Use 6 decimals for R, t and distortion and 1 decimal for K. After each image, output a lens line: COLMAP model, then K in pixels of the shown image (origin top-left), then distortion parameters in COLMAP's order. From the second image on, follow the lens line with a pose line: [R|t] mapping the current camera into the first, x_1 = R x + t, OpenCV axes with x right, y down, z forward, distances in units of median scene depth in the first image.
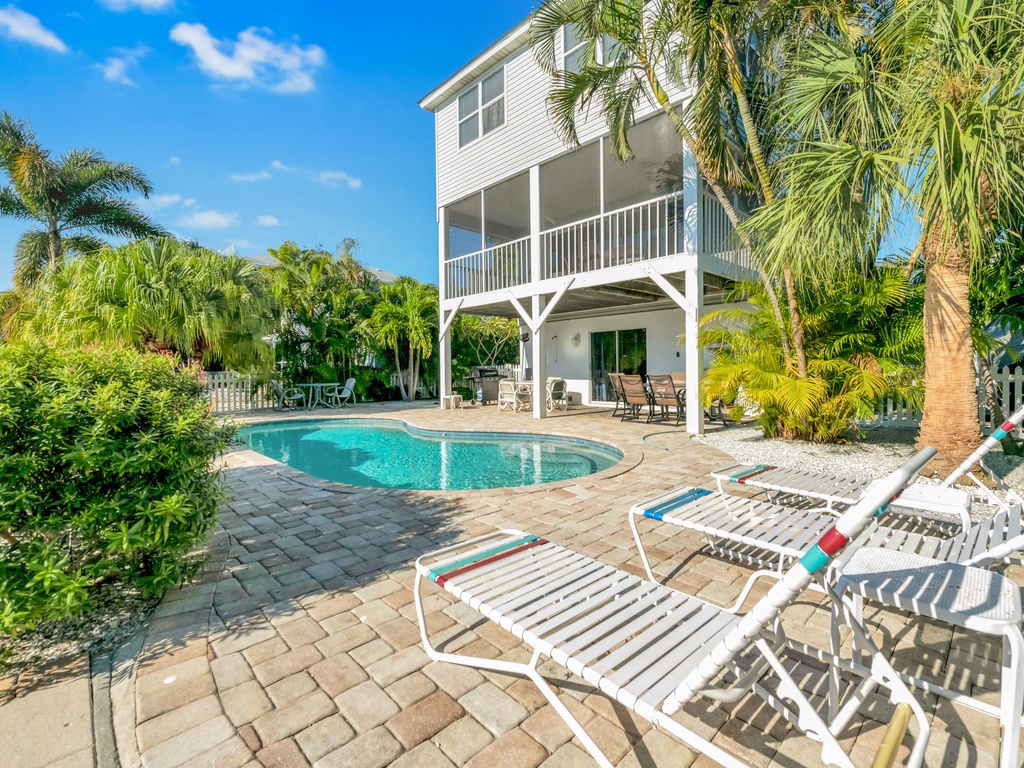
lens RADIAL K [[483.2, 0, 512.0], [0, 483.2, 384.0], [0, 0, 1]] dist [0.001112, 0.000134]
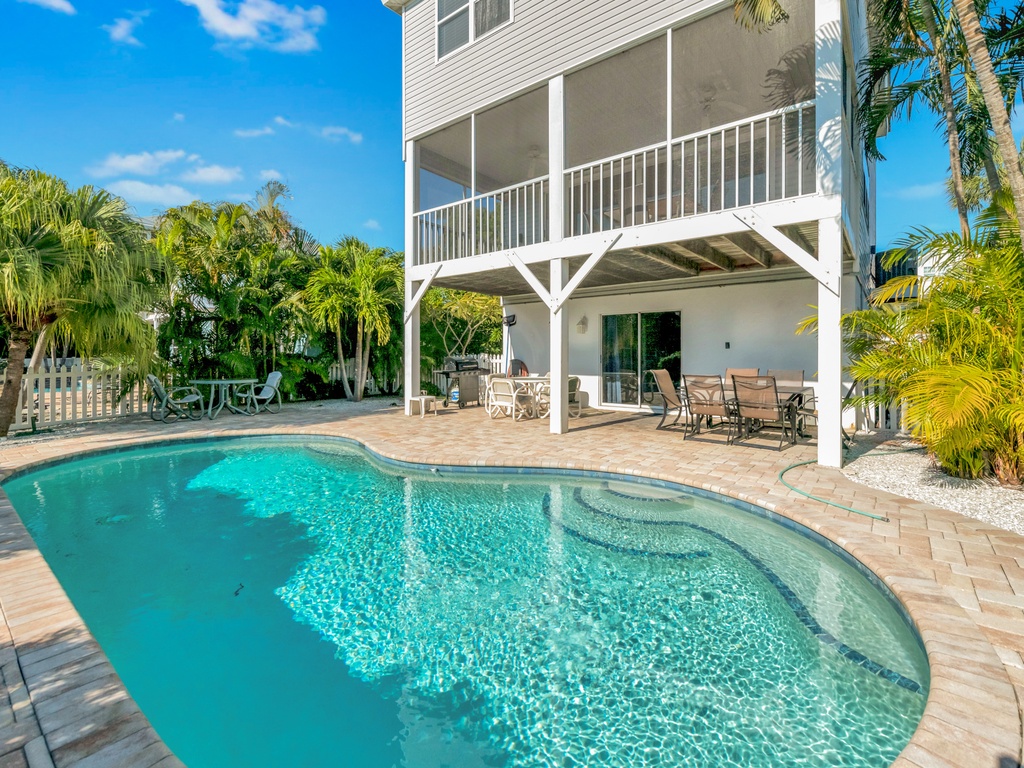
lens RADIAL K [[481.3, 0, 517.6], [0, 481.3, 361.3], [0, 0, 1]] dist [0.008690, -0.000157]
pose [[0.989028, 0.008535, 0.147484, -0.089397], [-0.005690, 0.999790, -0.019702, -0.016396], [-0.147621, 0.018647, 0.988868, 0.256584]]
